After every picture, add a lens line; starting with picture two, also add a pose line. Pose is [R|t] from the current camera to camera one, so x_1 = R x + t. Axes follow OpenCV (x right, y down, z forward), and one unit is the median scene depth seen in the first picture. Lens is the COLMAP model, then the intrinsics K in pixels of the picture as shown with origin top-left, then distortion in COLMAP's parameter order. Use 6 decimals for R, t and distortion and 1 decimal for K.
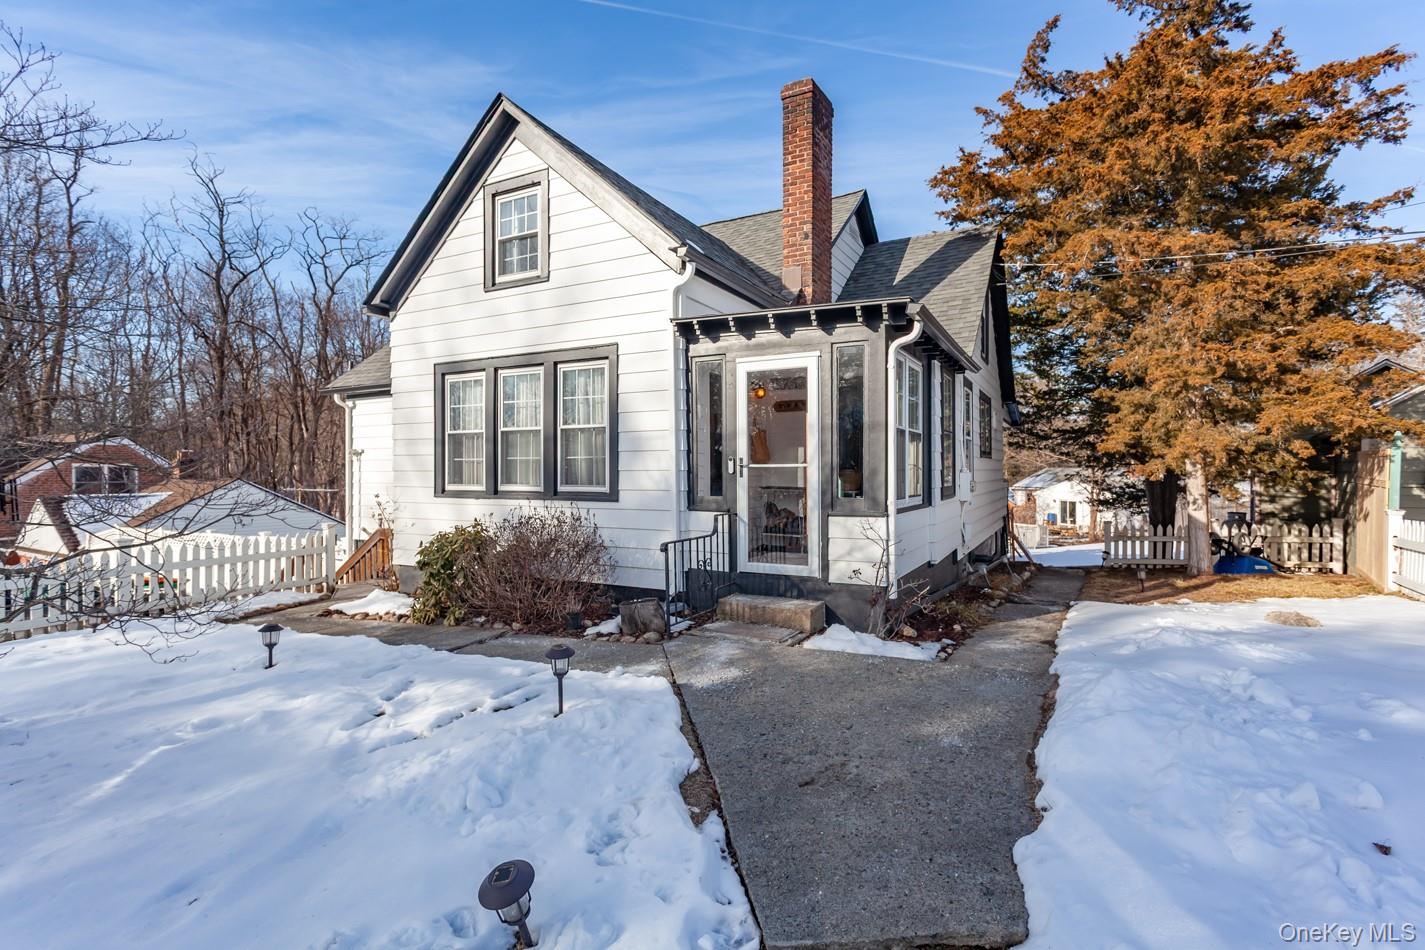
lens RADIAL K [[684.7, 0, 704.8], [0, 684.7, 483.9], [0, 0, 1]] dist [-0.000341, 0.000223]
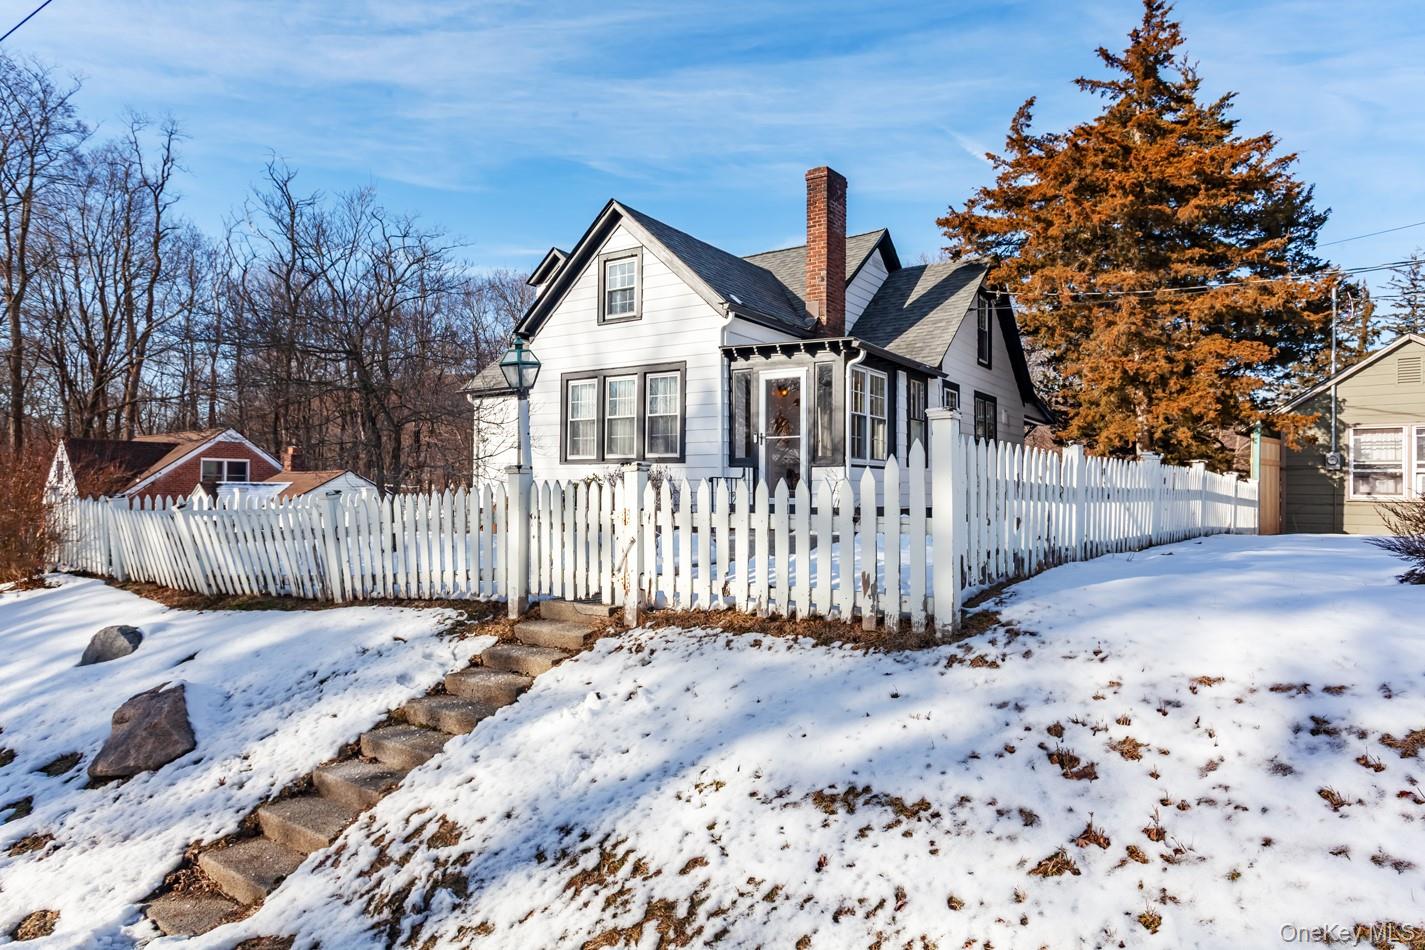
lens RADIAL K [[842.2, 0, 717.6], [0, 842.2, 495.3], [0, 0, 1]] dist [-0.020756, 0.000135]
pose [[0.996414, 0.009148, -0.084113, 0.097712], [-0.010219, 0.999872, -0.012310, 0.111401], [0.083989, 0.013126, 0.996380, -0.810986]]
